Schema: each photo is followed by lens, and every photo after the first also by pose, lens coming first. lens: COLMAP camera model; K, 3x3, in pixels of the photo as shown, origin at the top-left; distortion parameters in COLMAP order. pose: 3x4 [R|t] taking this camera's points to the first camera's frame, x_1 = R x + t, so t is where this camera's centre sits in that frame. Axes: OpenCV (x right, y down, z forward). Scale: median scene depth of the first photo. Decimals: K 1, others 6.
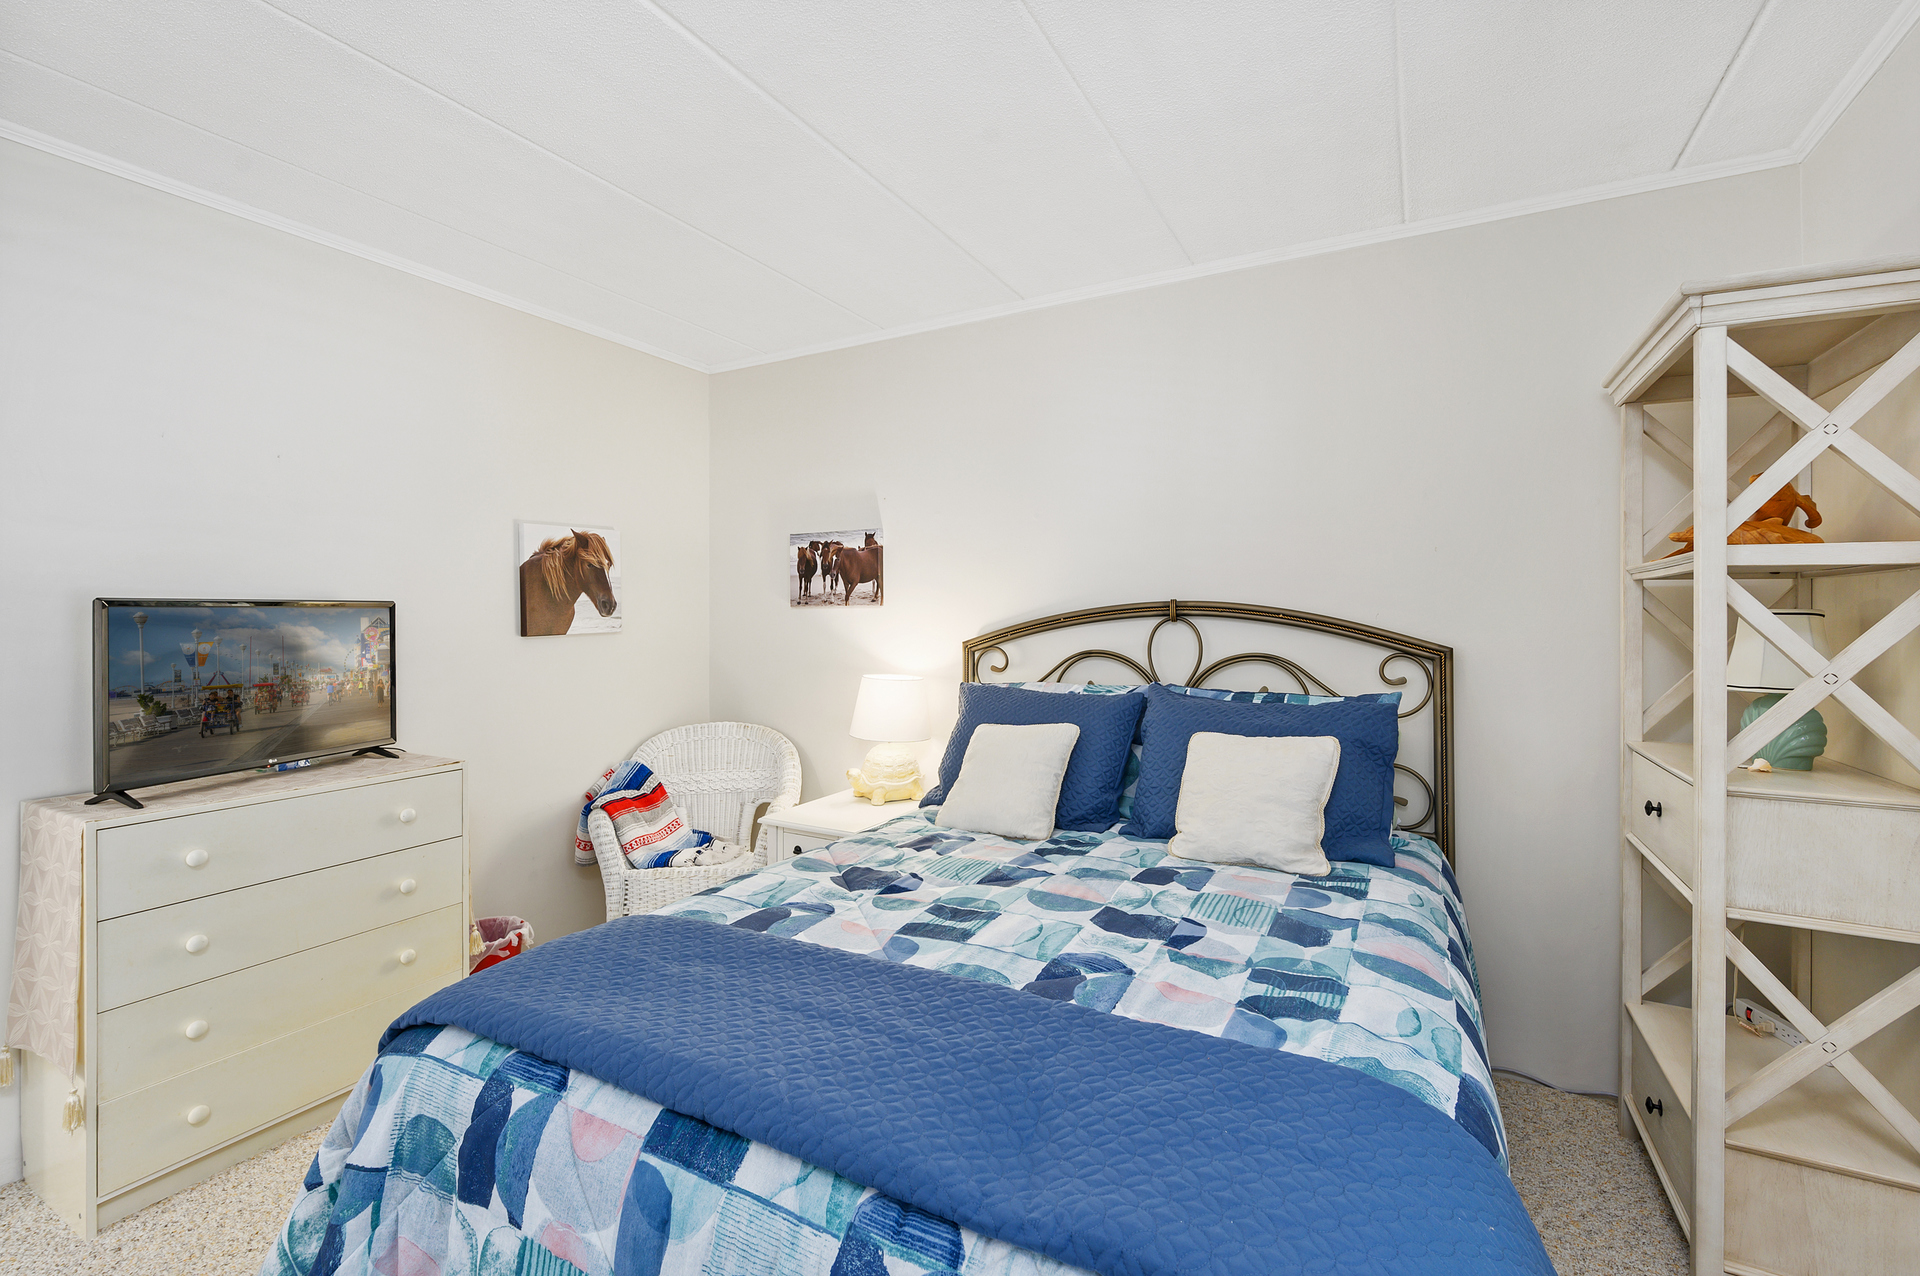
lens RADIAL K [[828.8, 0, 1006.6], [0, 828.8, 609.8], [0, 0, 1]] dist [-0.007560, -0.000505]
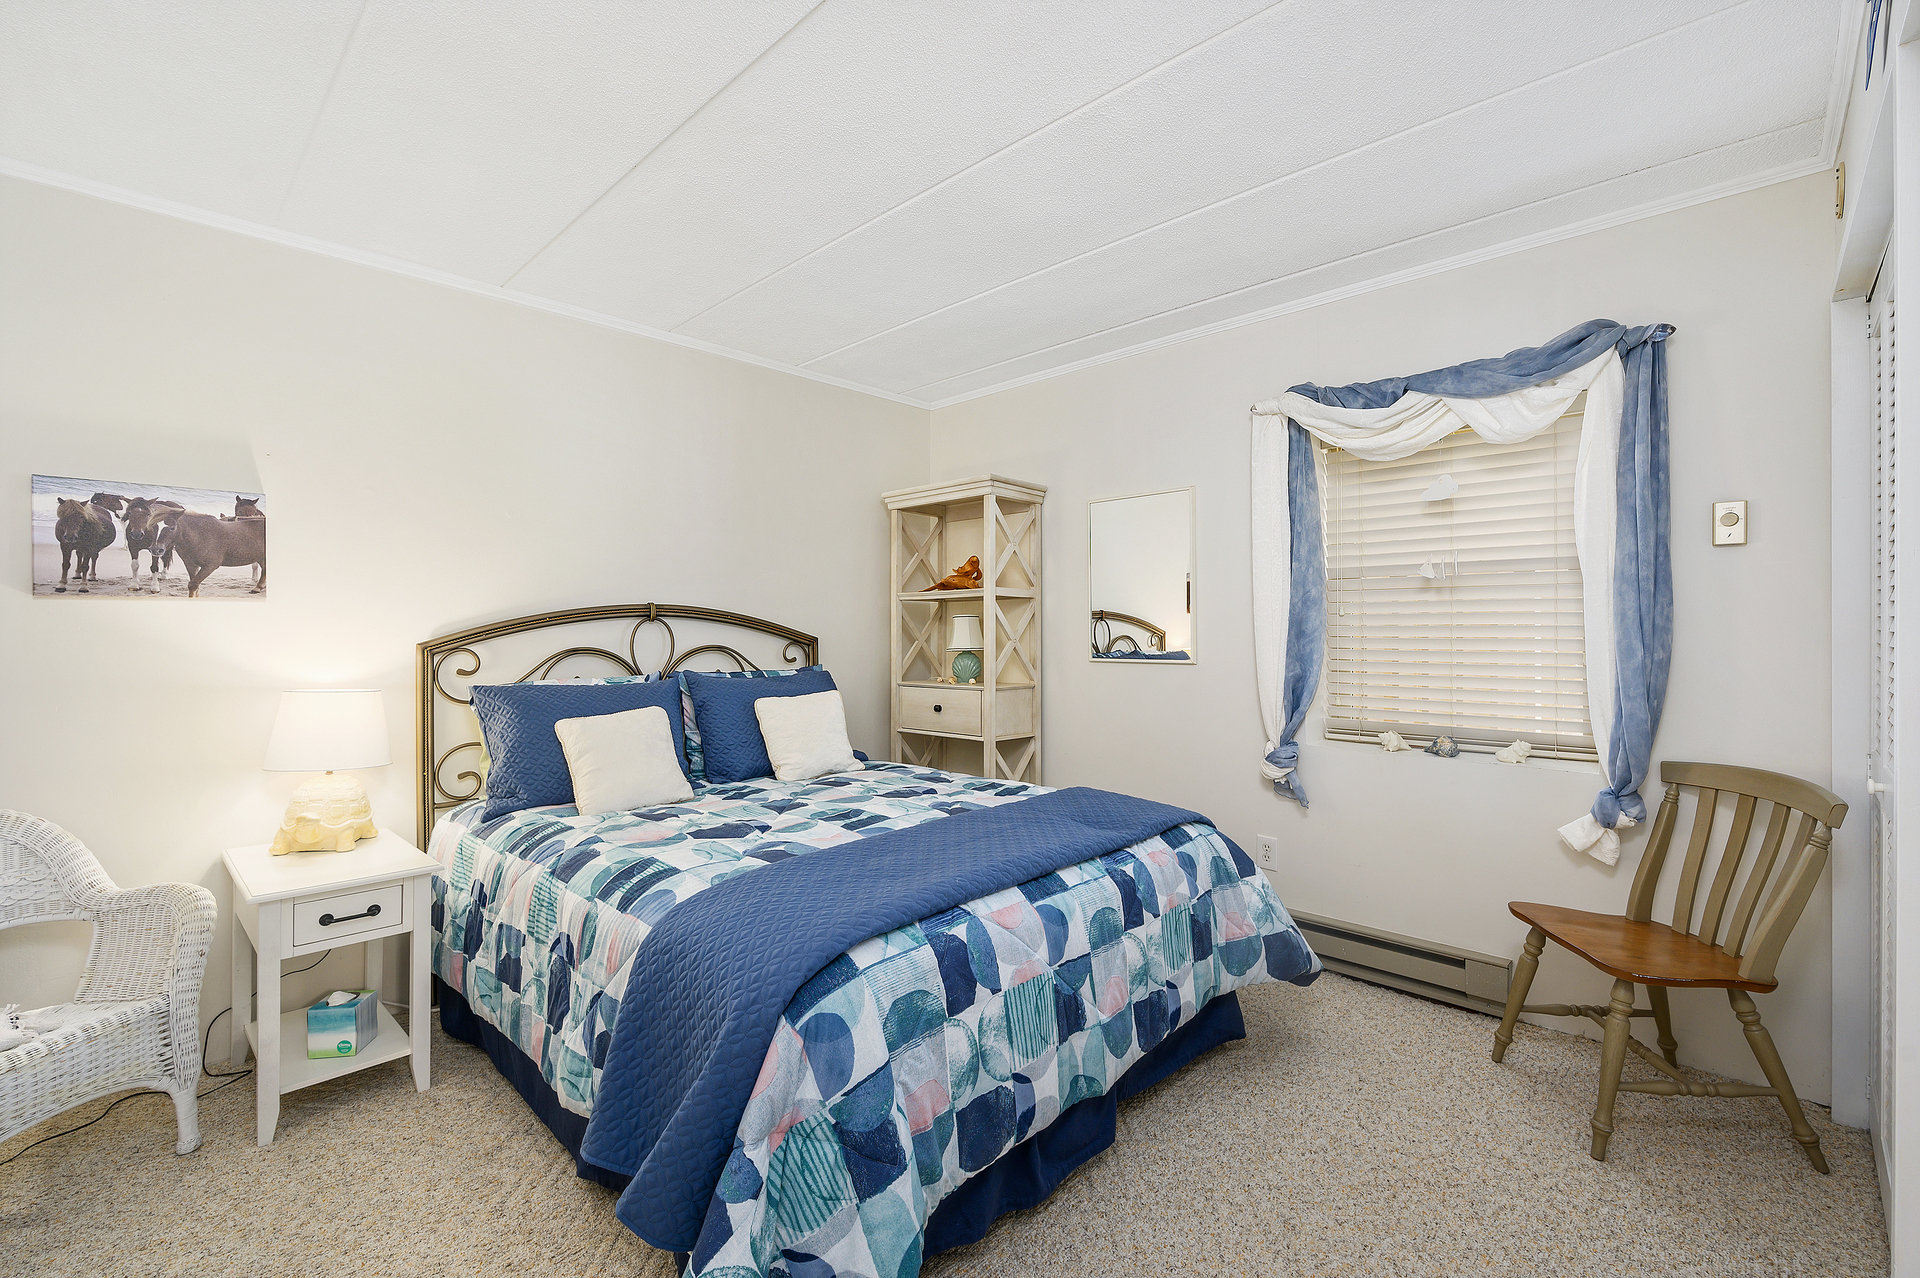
lens RADIAL K [[828.8, 0, 939.6], [0, 828.8, 632.4], [0, 0, 1]] dist [-0.007560, -0.000505]
pose [[0.285959, -0.001749, 0.958240, -0.739106], [-0.000447, 0.999998, 0.001959, 0.024974], [-0.958242, -0.000988, 0.285958, 0.230967]]
